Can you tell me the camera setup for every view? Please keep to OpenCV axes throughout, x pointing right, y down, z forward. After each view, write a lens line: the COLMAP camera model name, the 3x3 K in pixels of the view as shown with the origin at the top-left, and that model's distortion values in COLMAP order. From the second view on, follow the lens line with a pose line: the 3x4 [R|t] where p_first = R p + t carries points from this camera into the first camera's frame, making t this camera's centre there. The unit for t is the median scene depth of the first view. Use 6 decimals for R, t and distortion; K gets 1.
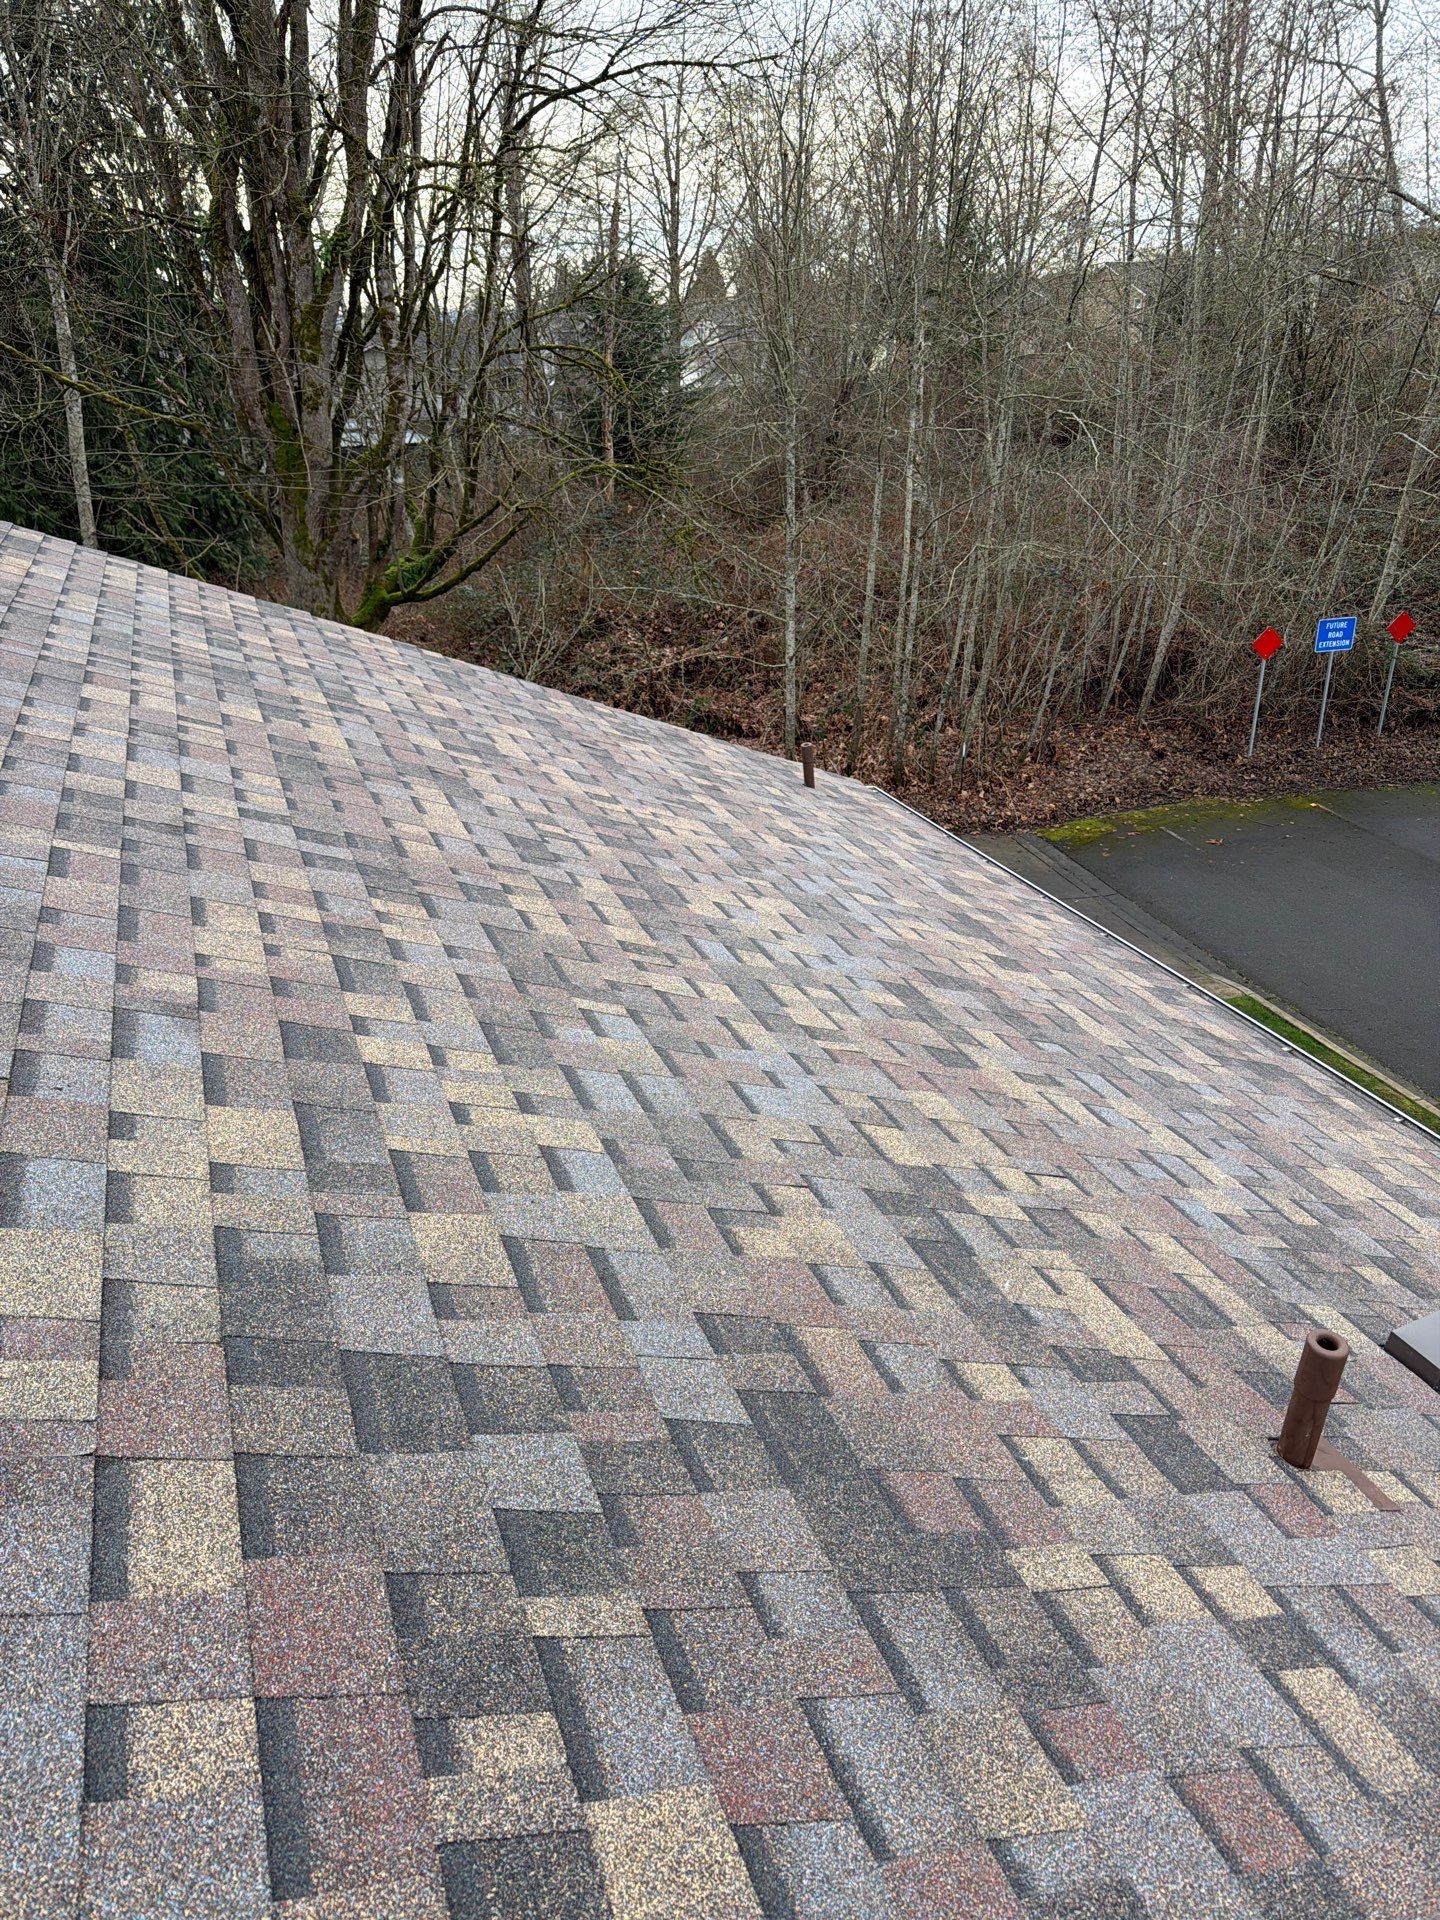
lens RADIAL K [[1347.5, 0, 708.8], [0, 1347.5, 941.4], [0, 0, 1]] dist [0.037949, -0.037869]
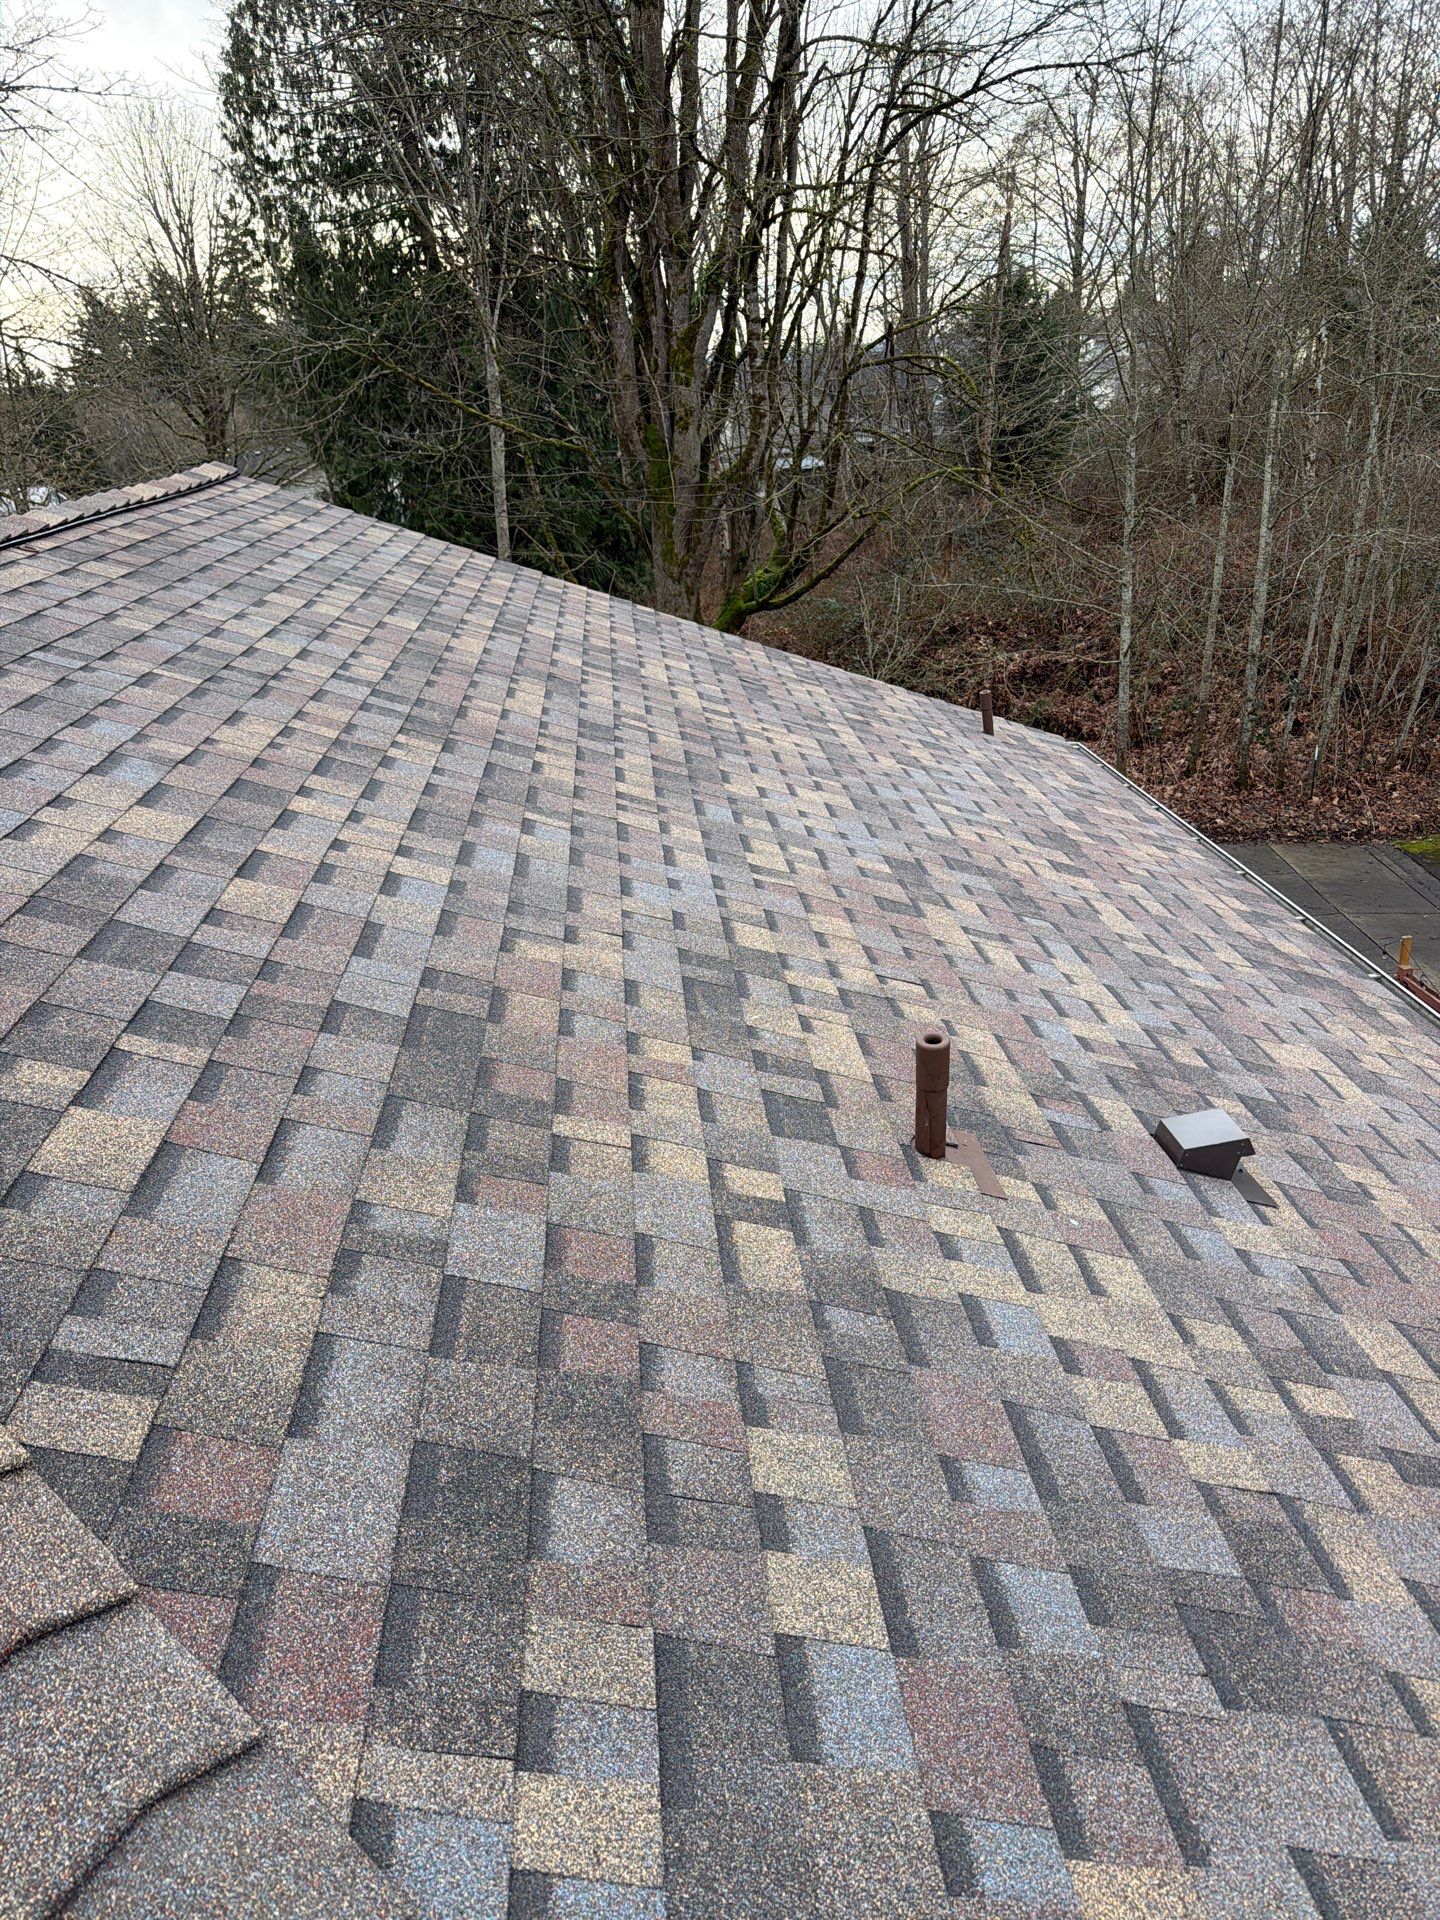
lens RADIAL K [[1347.5, 0, 727.7], [0, 1347.5, 950.5], [0, 0, 1]] dist [0.037949, -0.037869]
pose [[0.960579, 0.059140, -0.271646, 0.288516], [-0.062242, 0.998057, -0.002809, 0.111238], [0.270952, 0.019606, 0.962393, -0.088440]]
